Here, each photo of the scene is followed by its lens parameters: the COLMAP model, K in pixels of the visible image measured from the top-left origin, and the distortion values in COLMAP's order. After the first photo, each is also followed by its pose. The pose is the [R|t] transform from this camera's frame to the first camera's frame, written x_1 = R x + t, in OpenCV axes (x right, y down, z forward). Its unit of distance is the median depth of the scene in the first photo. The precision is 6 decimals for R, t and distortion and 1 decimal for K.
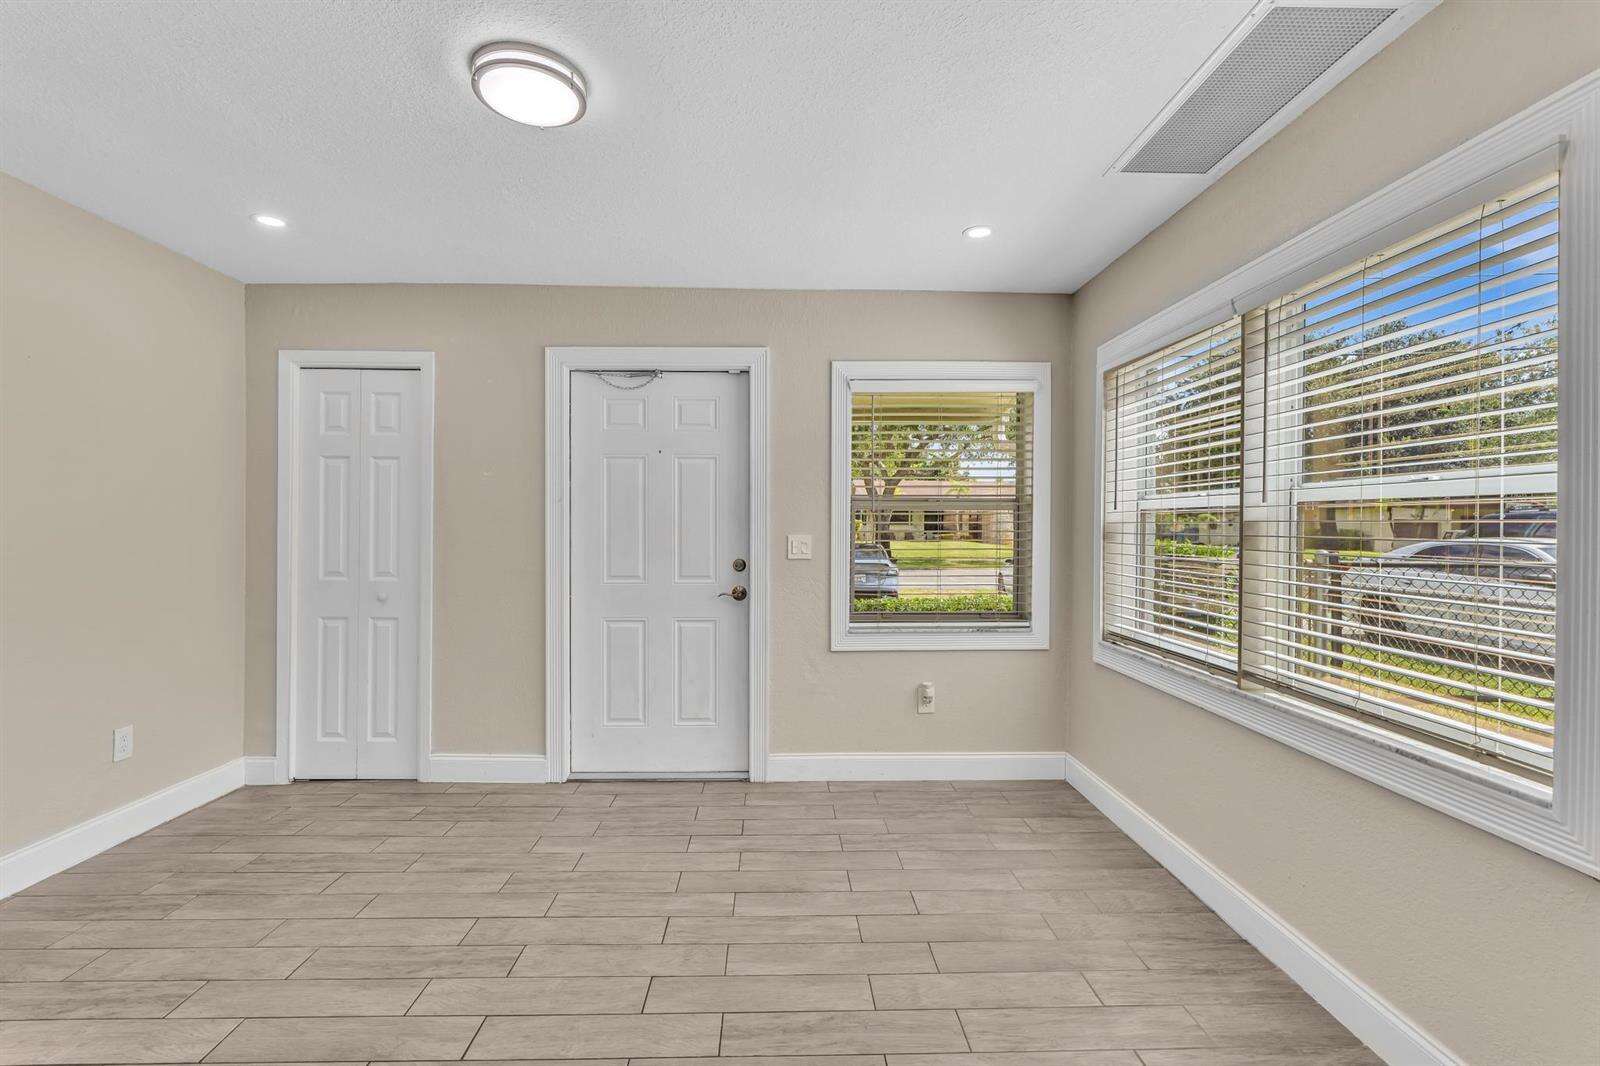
lens RADIAL K [[718.2, 0, 794.8], [0, 718.2, 533.6], [0, 0, 1]] dist [-0.001701, 0.000948]
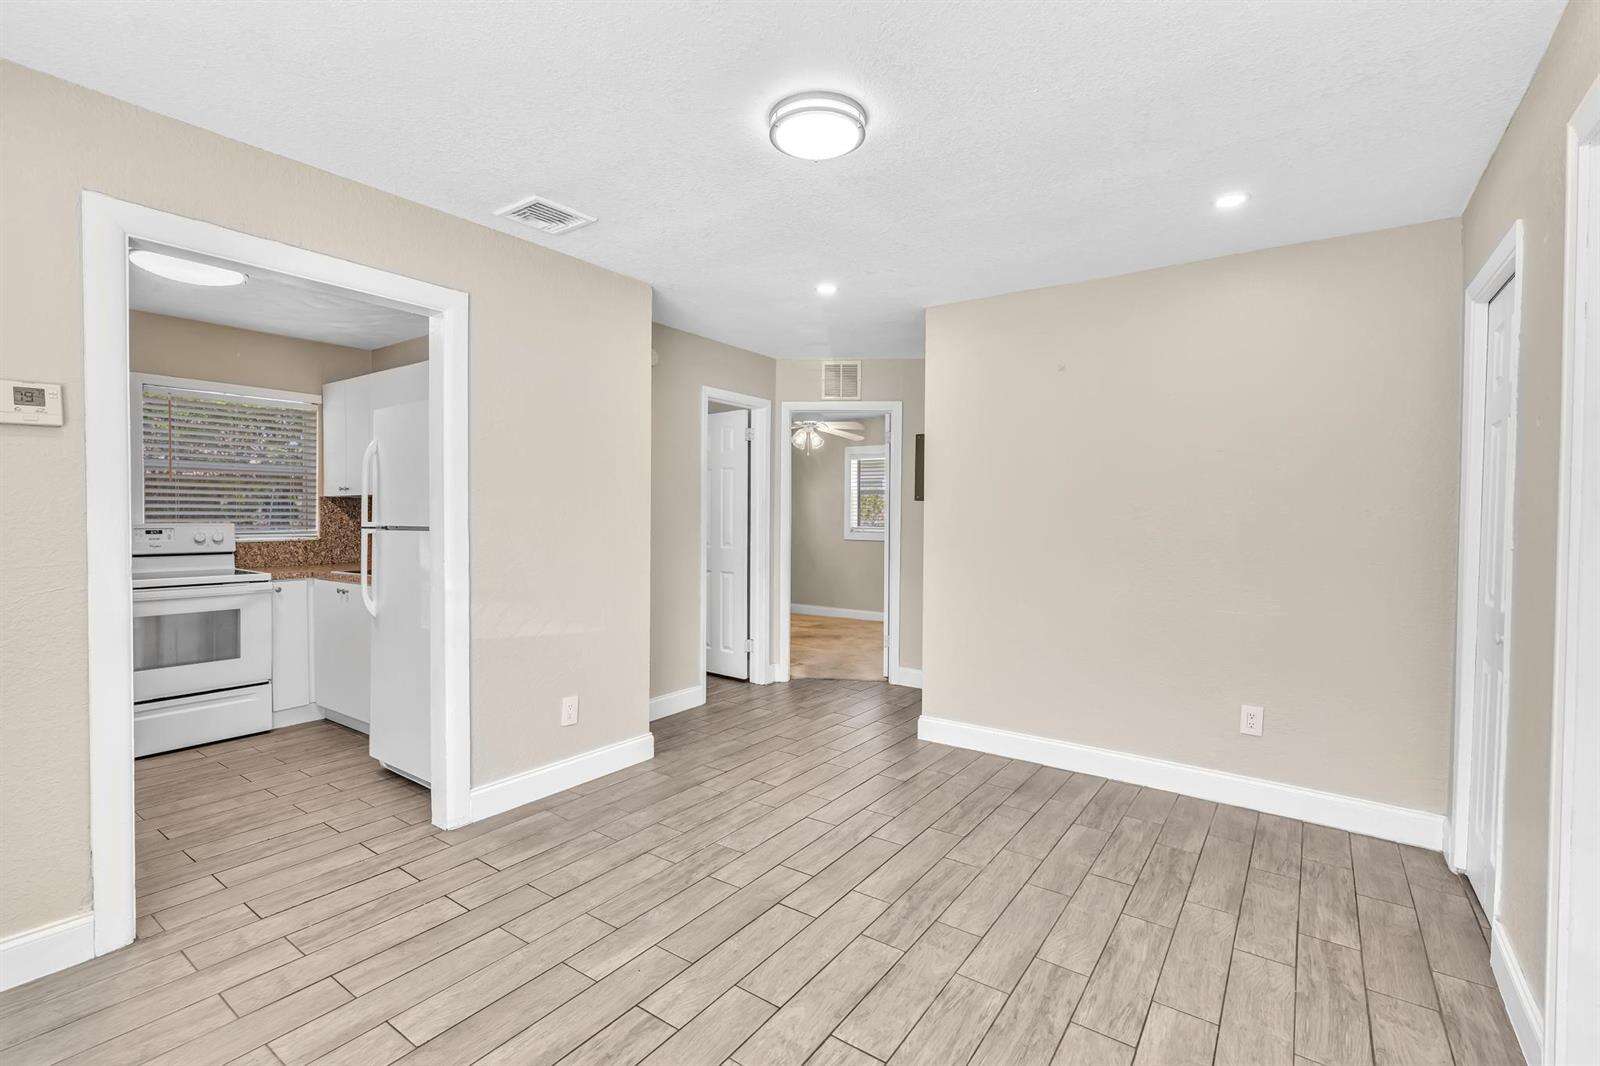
lens RADIAL K [[712.0, 0, 795.6], [0, 712.0, 533.0], [0, 0, 1]] dist [-0.002232, 0.000280]
pose [[-0.602351, 0.008341, -0.798188, 0.296049], [-0.021732, 0.999403, 0.026844, -0.008897], [0.797936, 0.033516, -0.601810, 0.895882]]
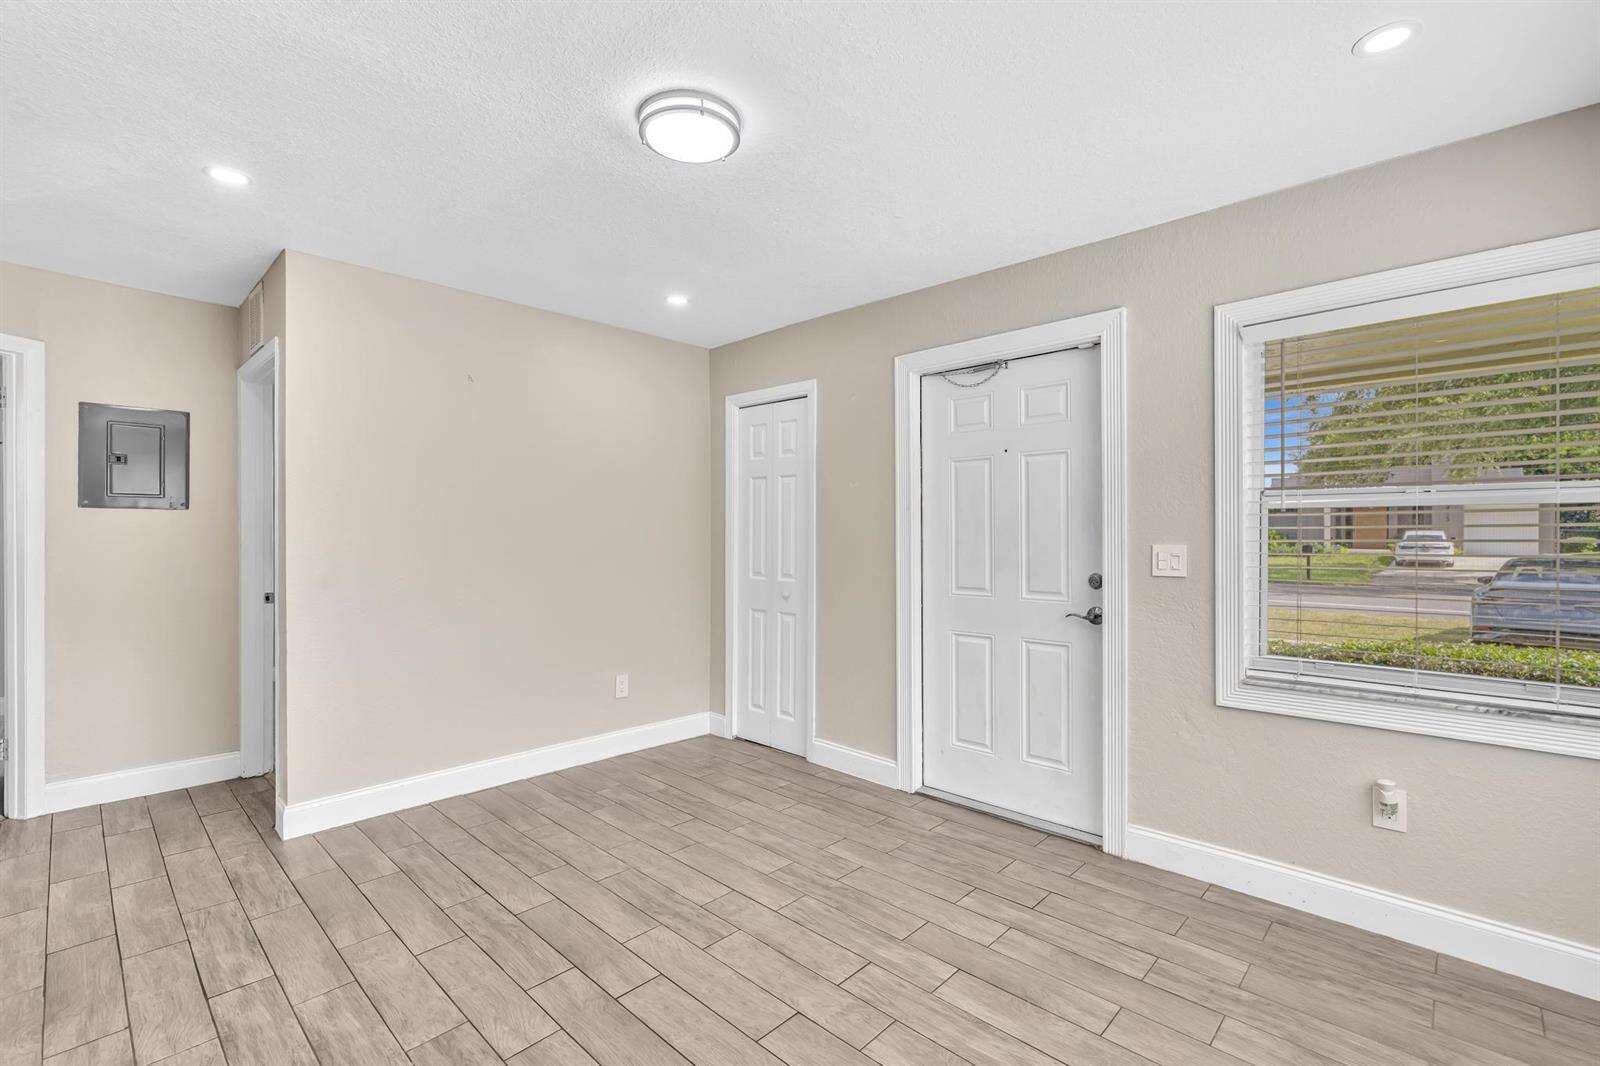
lens RADIAL K [[718.2, 0, 794.8], [0, 718.2, 533.6], [0, 0, 1]] dist [-0.001701, 0.000948]
pose [[0.703462, -0.003582, -0.710724, 0.272489], [-0.004165, 0.999949, -0.009161, -0.001299], [0.710720, 0.009404, 0.703412, 0.190248]]
